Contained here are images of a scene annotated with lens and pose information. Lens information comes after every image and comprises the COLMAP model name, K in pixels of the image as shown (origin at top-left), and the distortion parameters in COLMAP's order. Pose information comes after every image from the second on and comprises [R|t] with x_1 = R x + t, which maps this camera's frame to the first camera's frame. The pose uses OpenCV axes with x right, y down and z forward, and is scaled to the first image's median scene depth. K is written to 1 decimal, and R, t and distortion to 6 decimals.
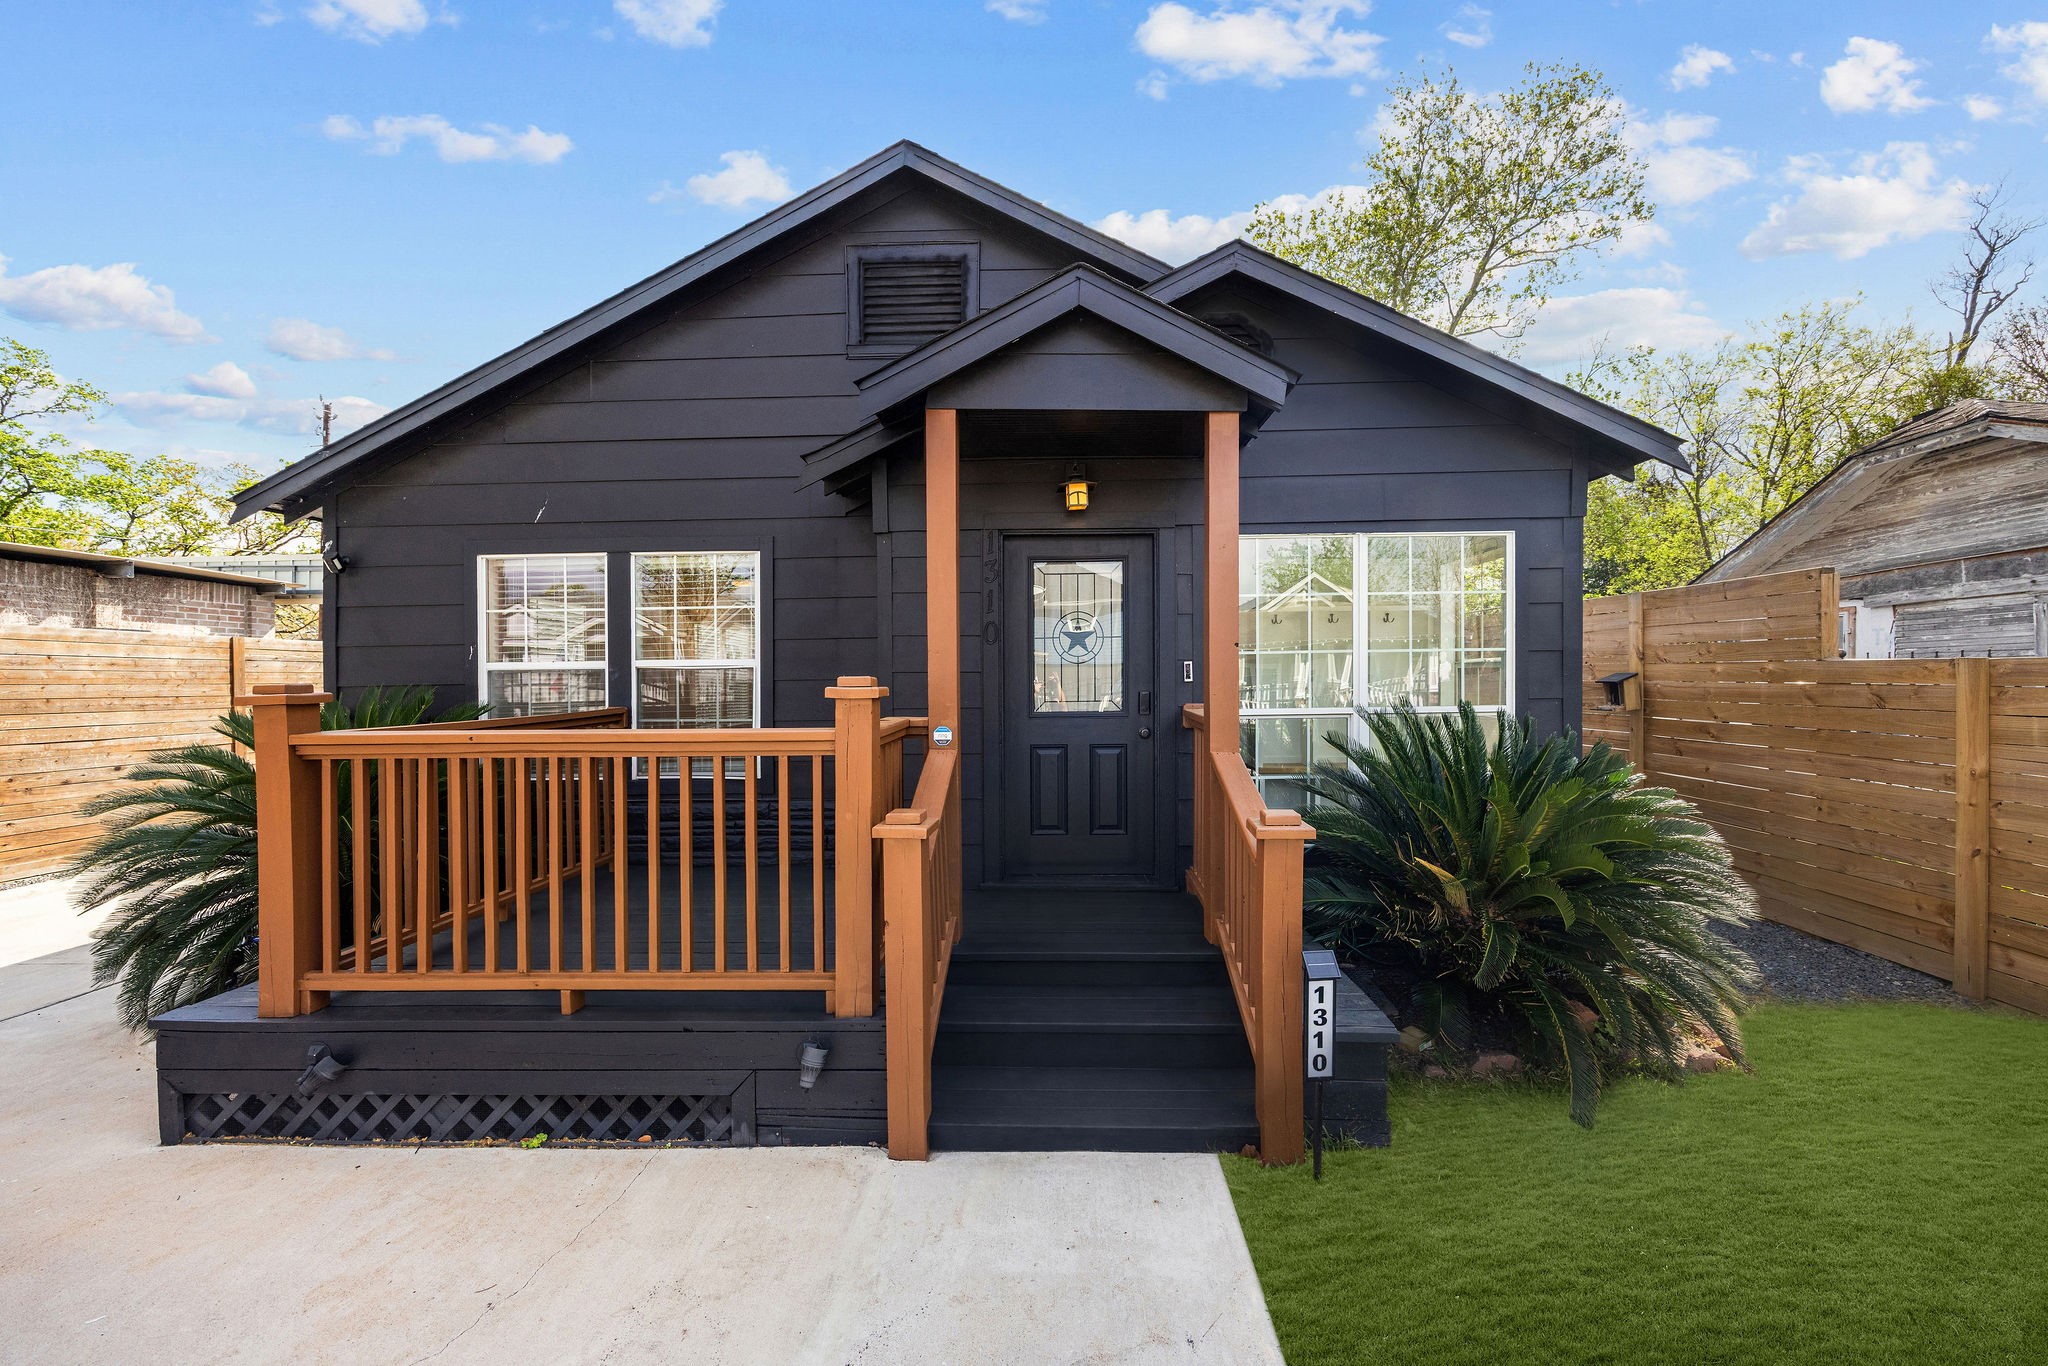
lens RADIAL K [[800.0, 0, 1027.6], [0, 800.0, 679.2], [0, 0, 1]] dist [-0.002043, 0.000129]
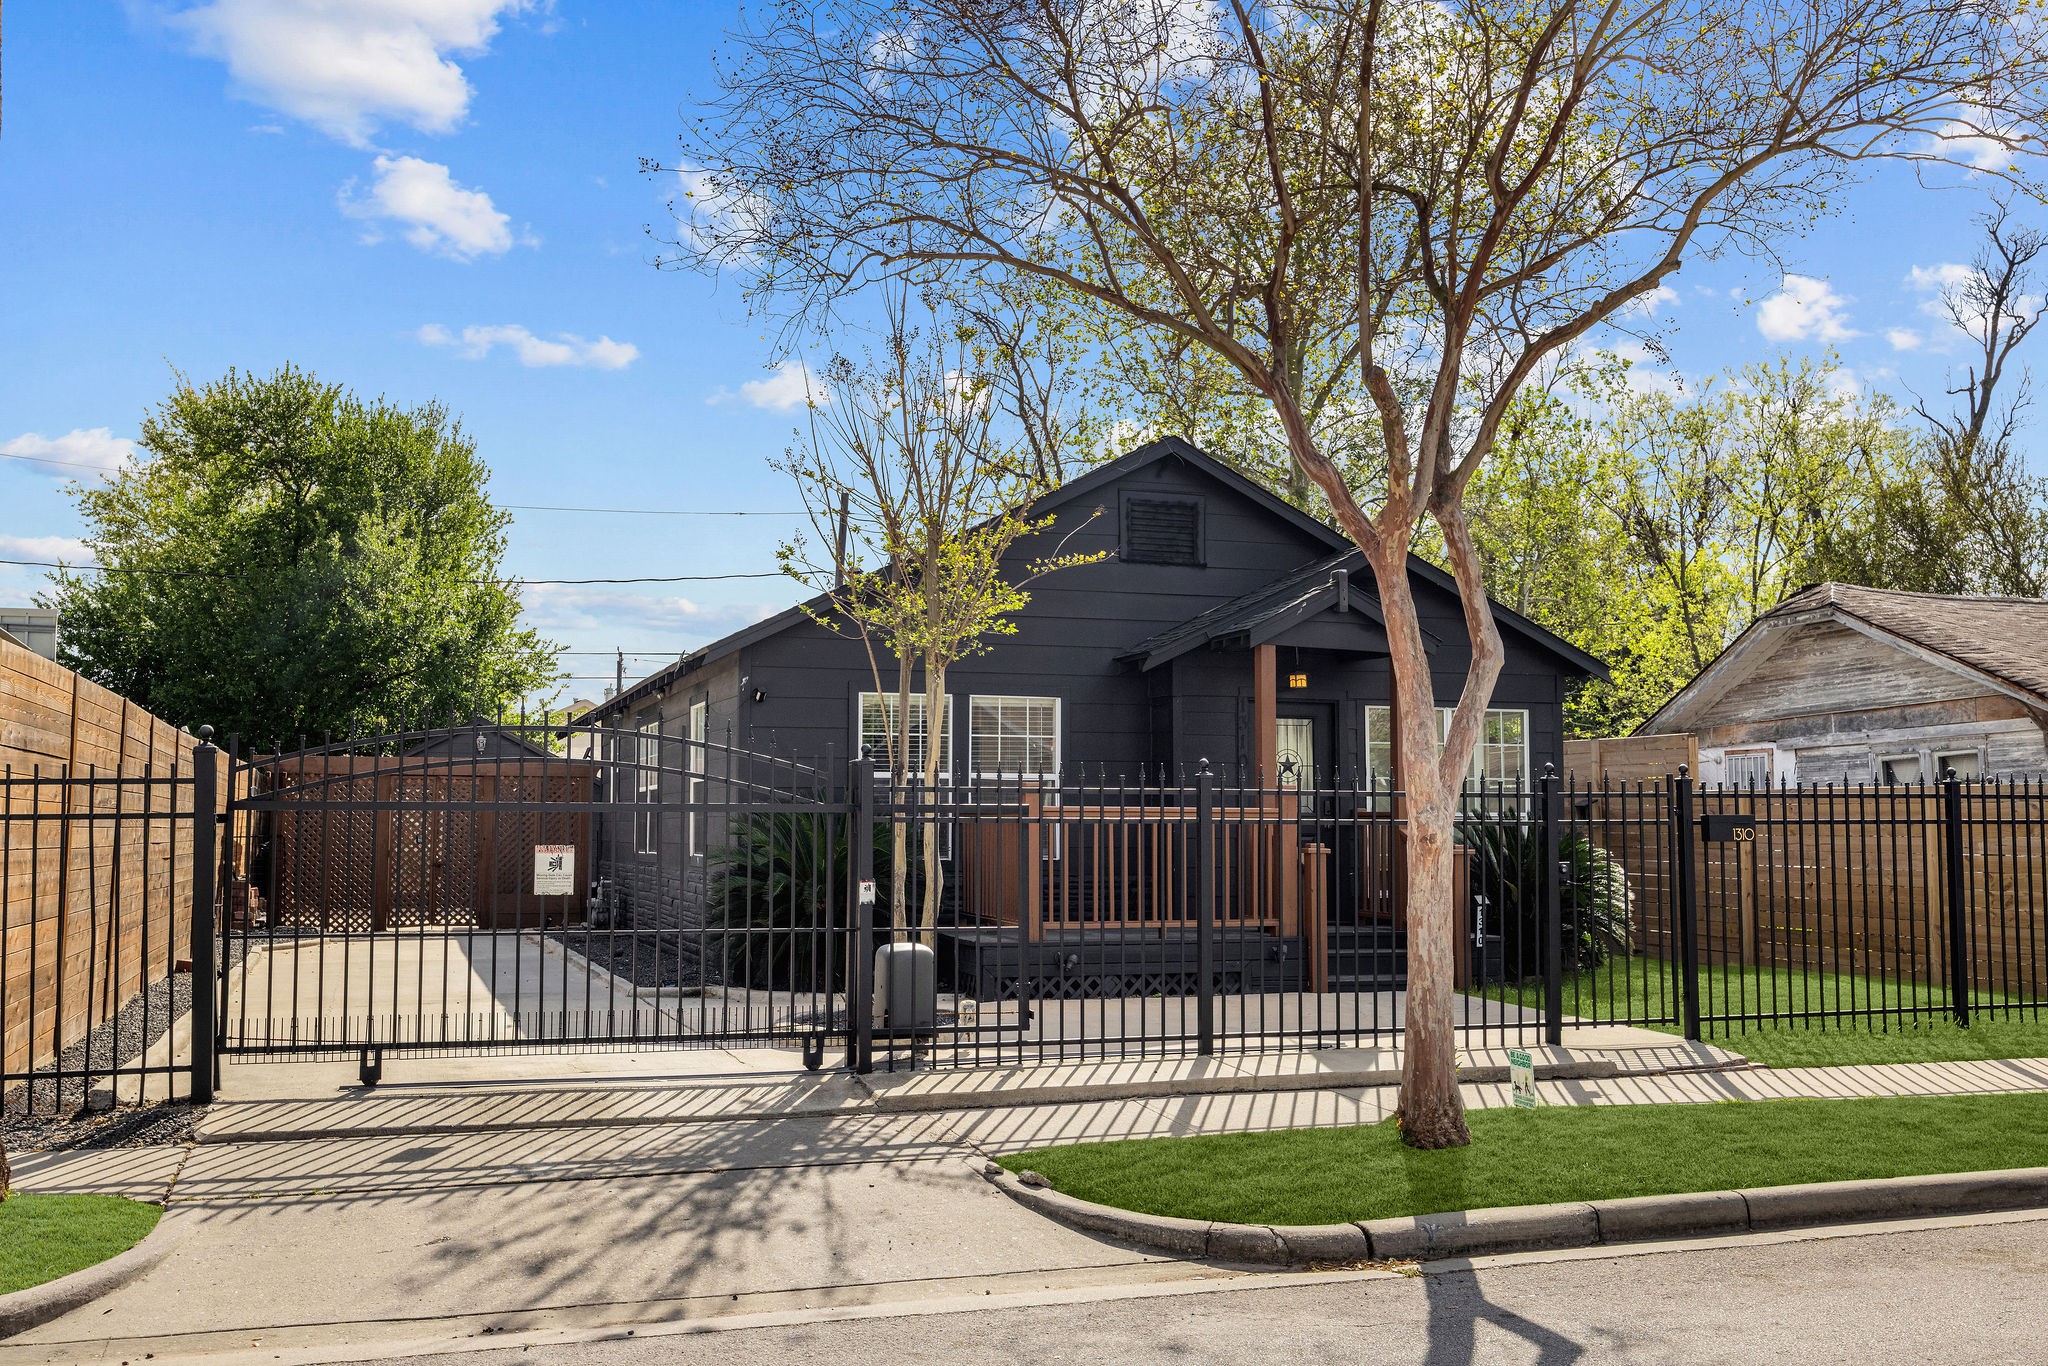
lens RADIAL K [[2131.8, 0, 1024.0], [0, 2131.8, 683.0], [0, 0, 1]] dist [0.007031, -0.001634]
pose [[0.926345, 0.040721, 0.374469, -2.237064], [-0.013169, 0.997033, -0.075843, 0.119905], [-0.376446, 0.065326, 0.924132, -3.008746]]
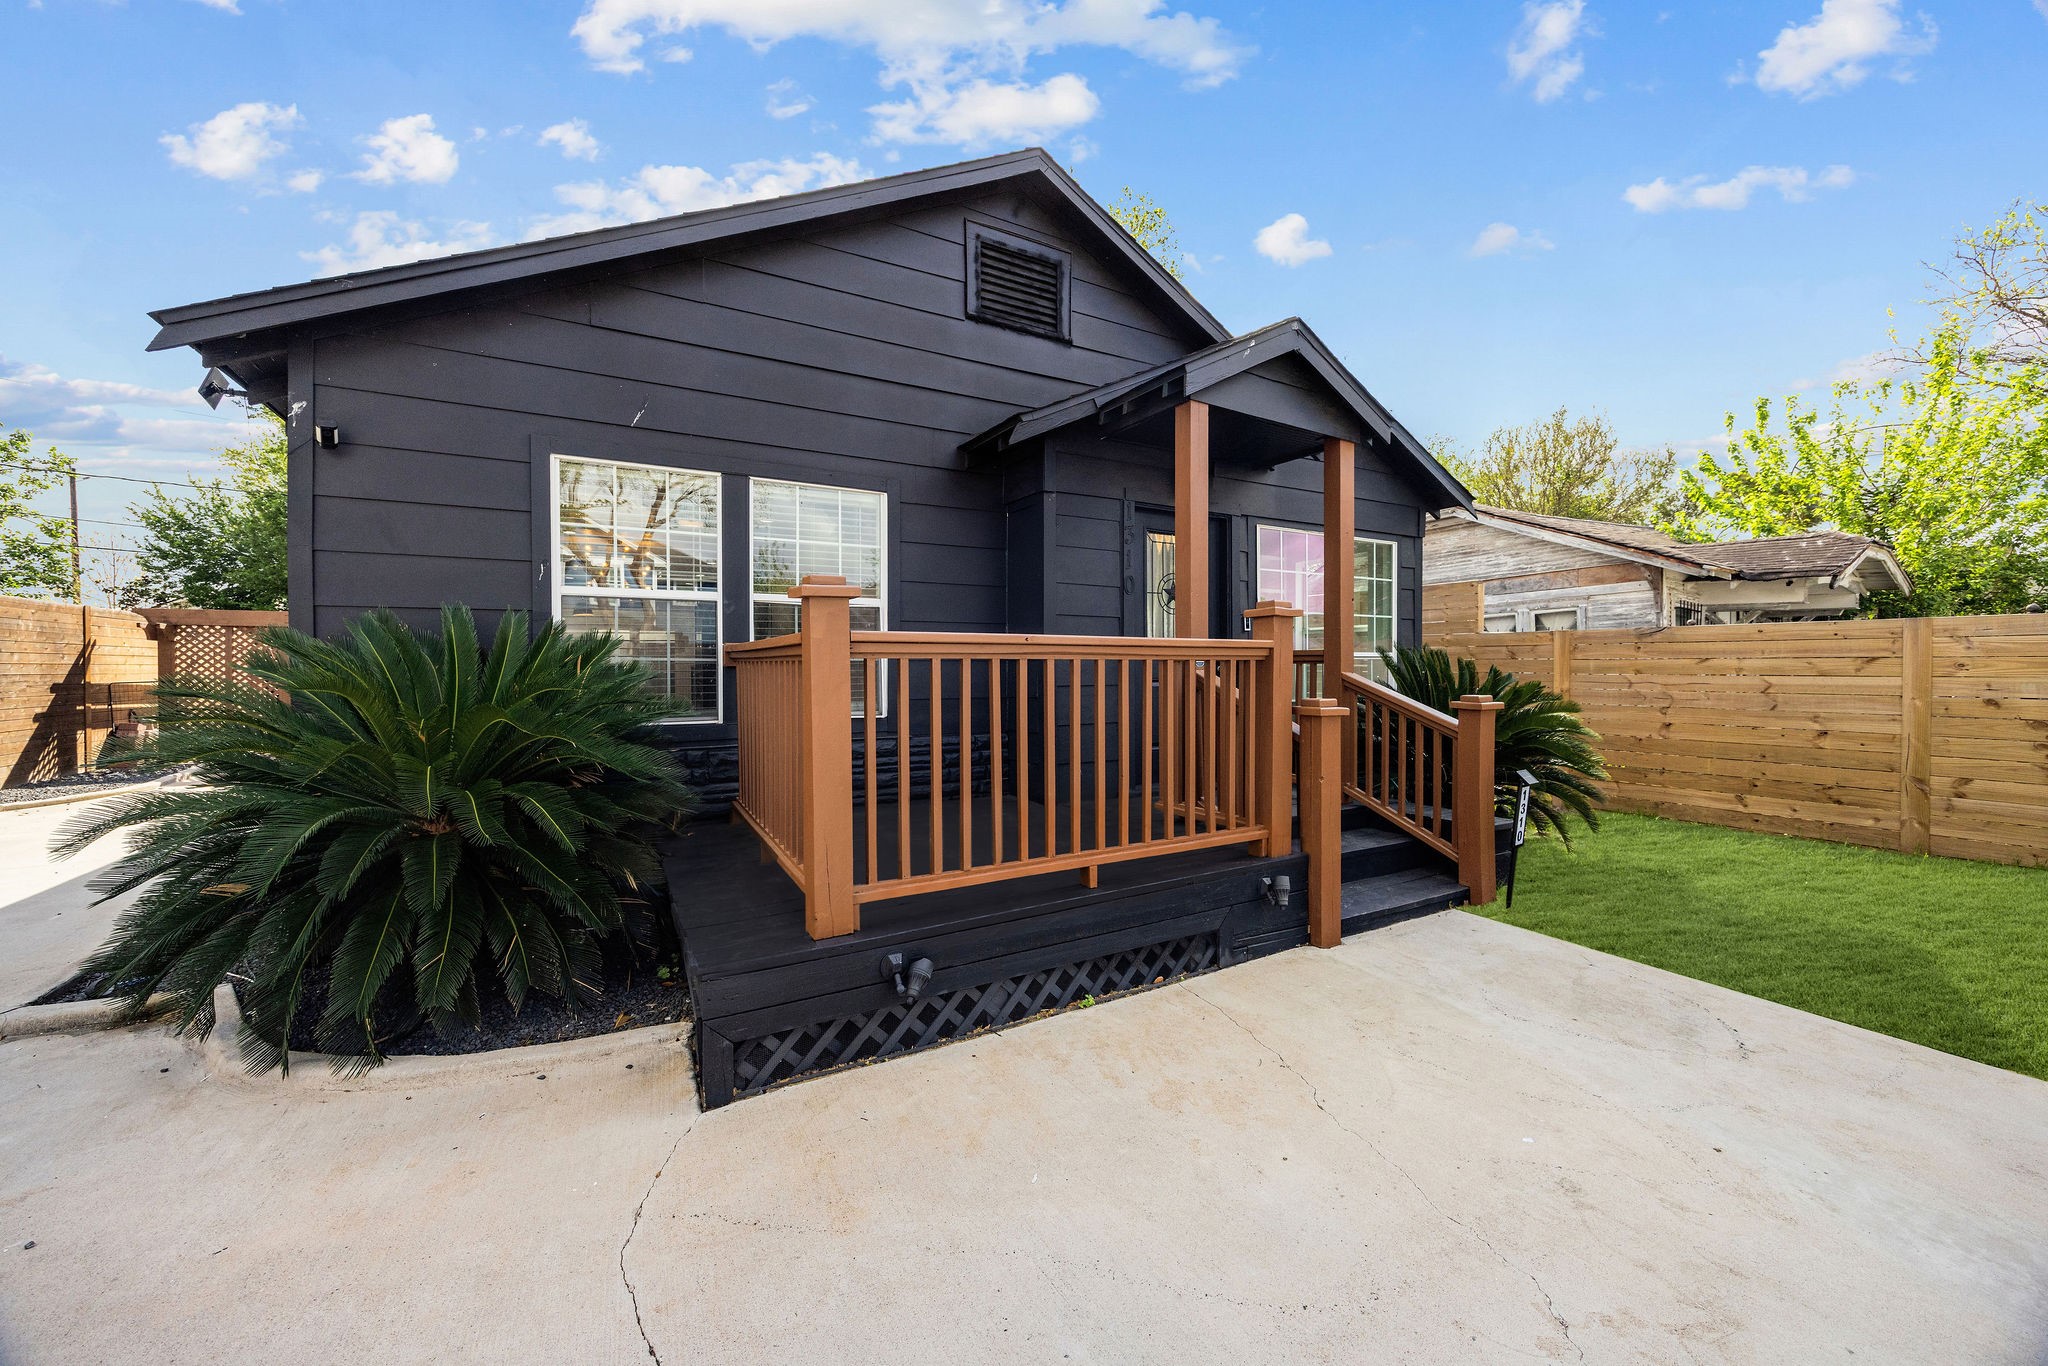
lens RADIAL K [[793.1, 0, 1009.3], [0, 793.1, 668.9], [0, 0, 1]] dist [-0.001138, 0.000211]
pose [[0.847701, 0.010427, 0.530371, -0.924991], [-0.006390, 0.999935, -0.009445, 0.089411], [-0.530435, 0.004618, 0.847713, 0.084680]]
